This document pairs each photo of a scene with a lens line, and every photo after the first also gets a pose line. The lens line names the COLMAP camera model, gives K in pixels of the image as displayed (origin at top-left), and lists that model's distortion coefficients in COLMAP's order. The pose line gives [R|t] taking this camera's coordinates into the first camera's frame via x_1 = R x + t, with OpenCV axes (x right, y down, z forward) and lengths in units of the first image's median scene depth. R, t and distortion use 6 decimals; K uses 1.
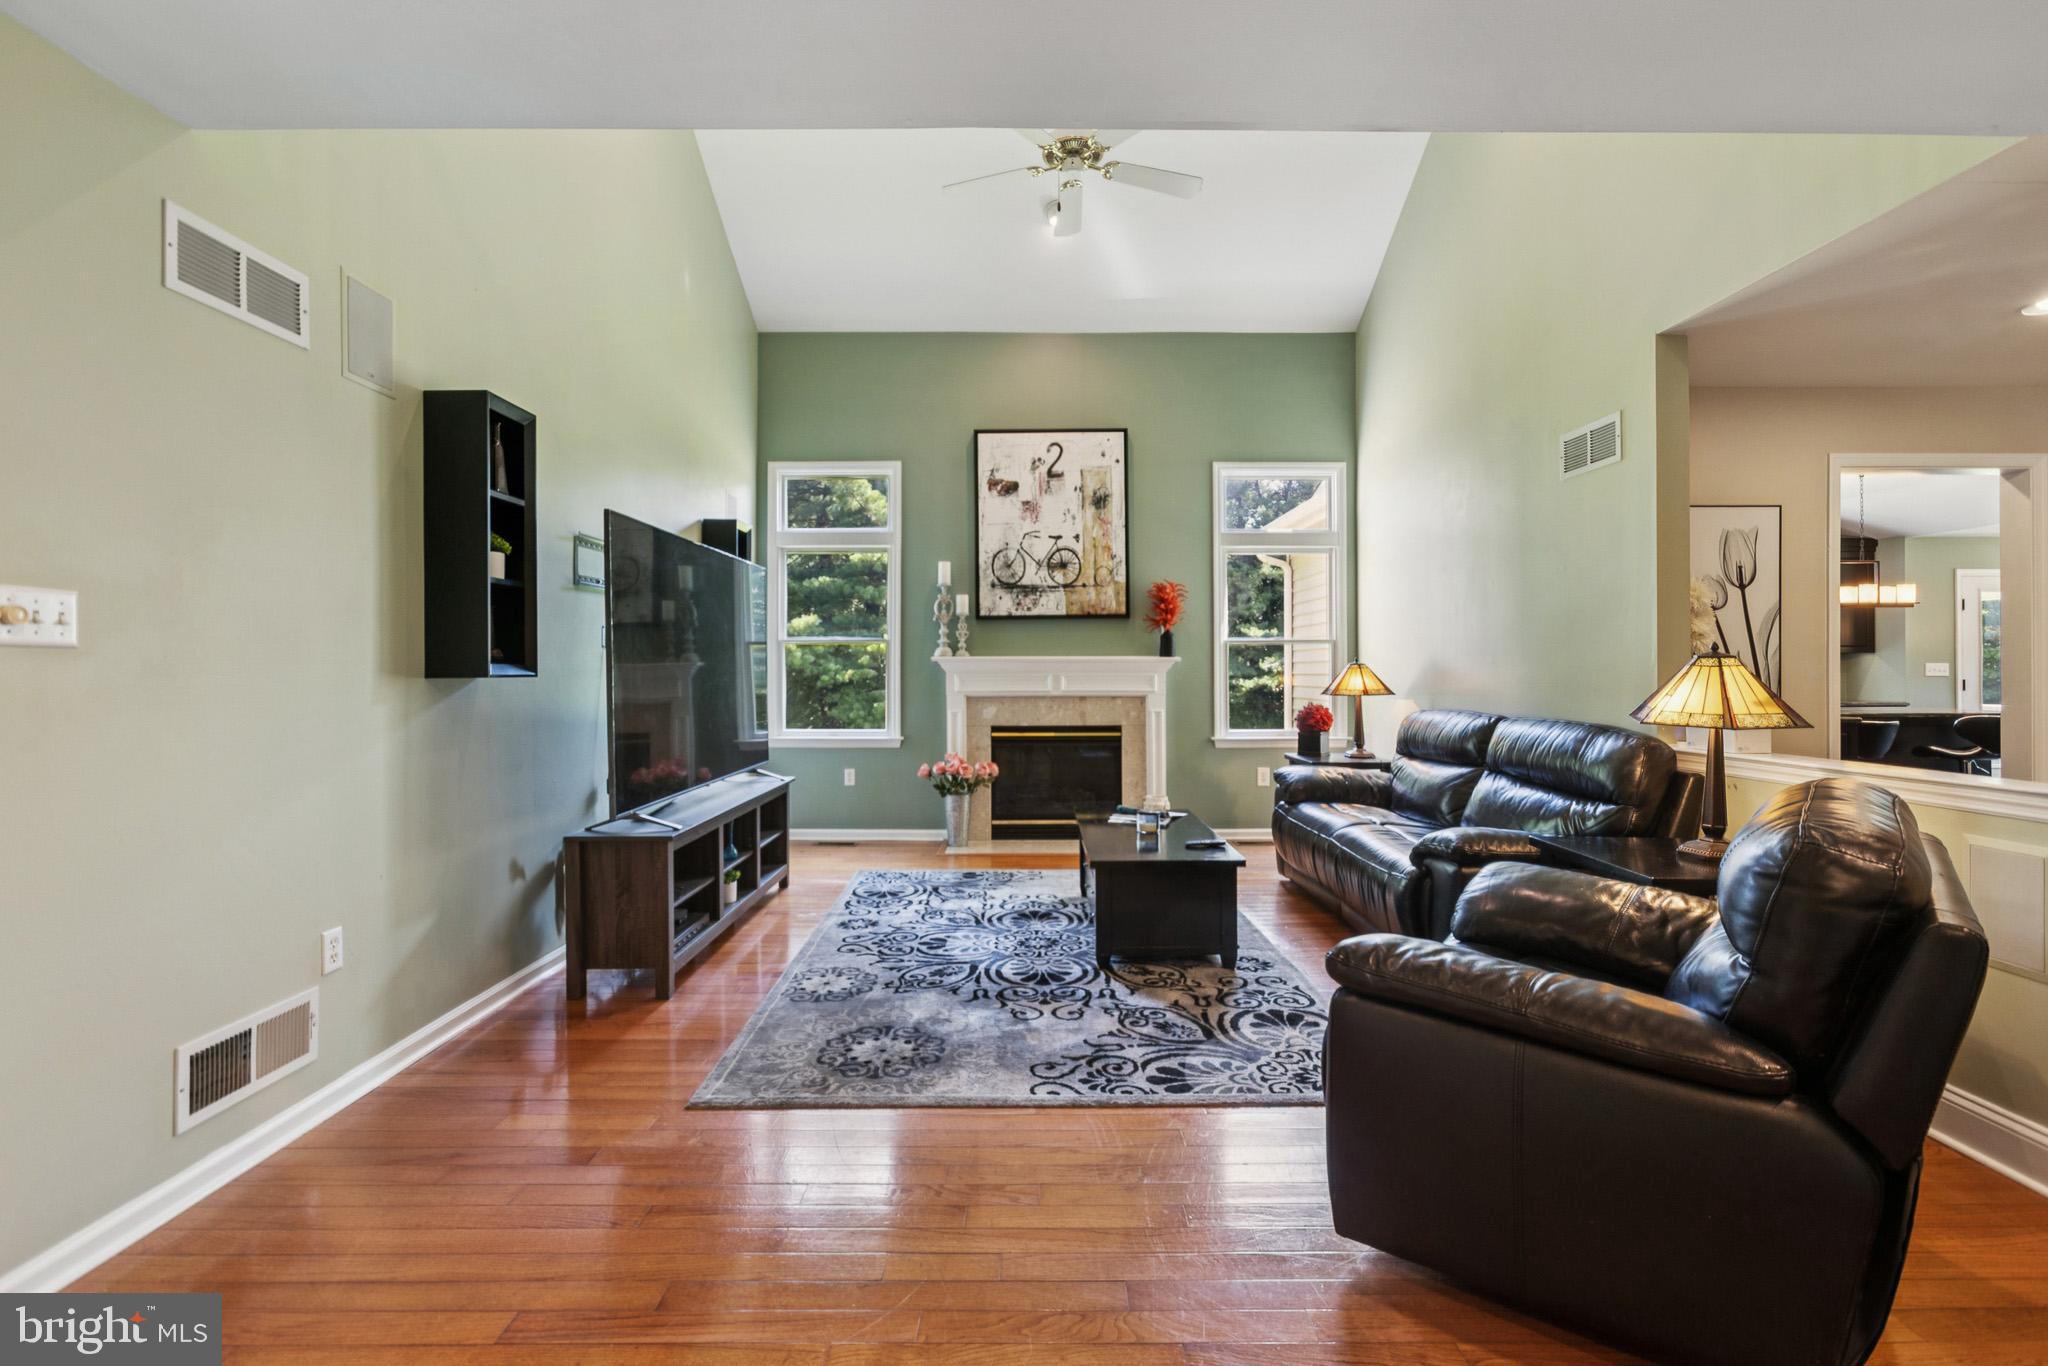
lens RADIAL K [[904.4, 0, 1029.8], [0, 904.4, 681.8], [0, 0, 1]] dist [-0.012338, 0.001638]
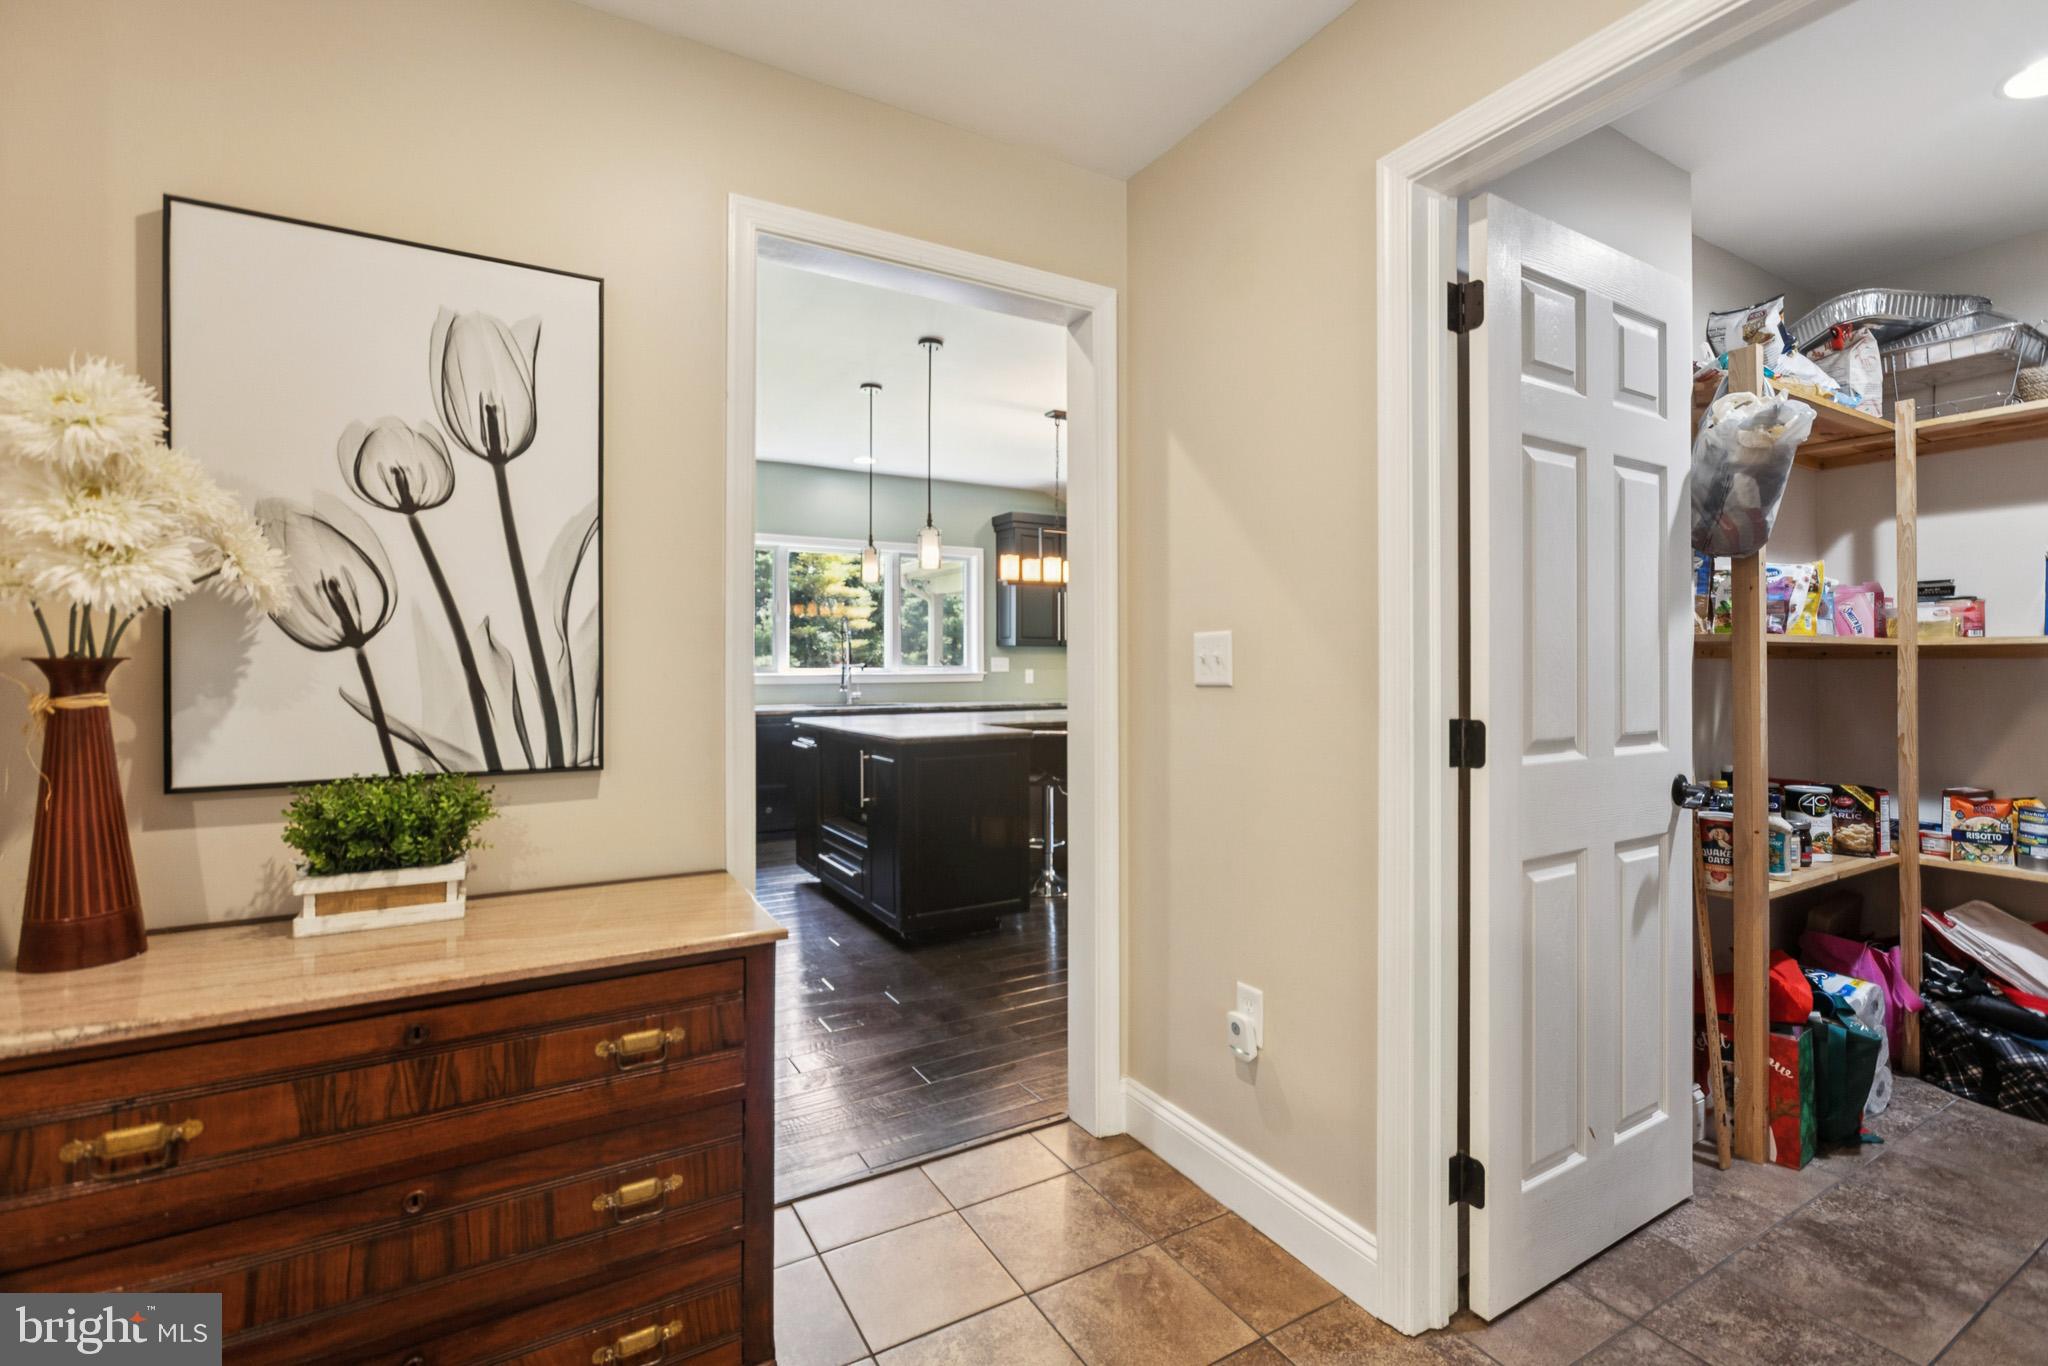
lens RADIAL K [[904.4, 0, 1028.6], [0, 904.4, 665.5], [0, 0, 1]] dist [-0.012338, 0.001638]
pose [[0.863104, -0.000784, 0.505026, 0.851938], [0.003225, 0.999987, -0.003960, -0.010290], [-0.505016, 0.005047, 0.863095, 0.563083]]
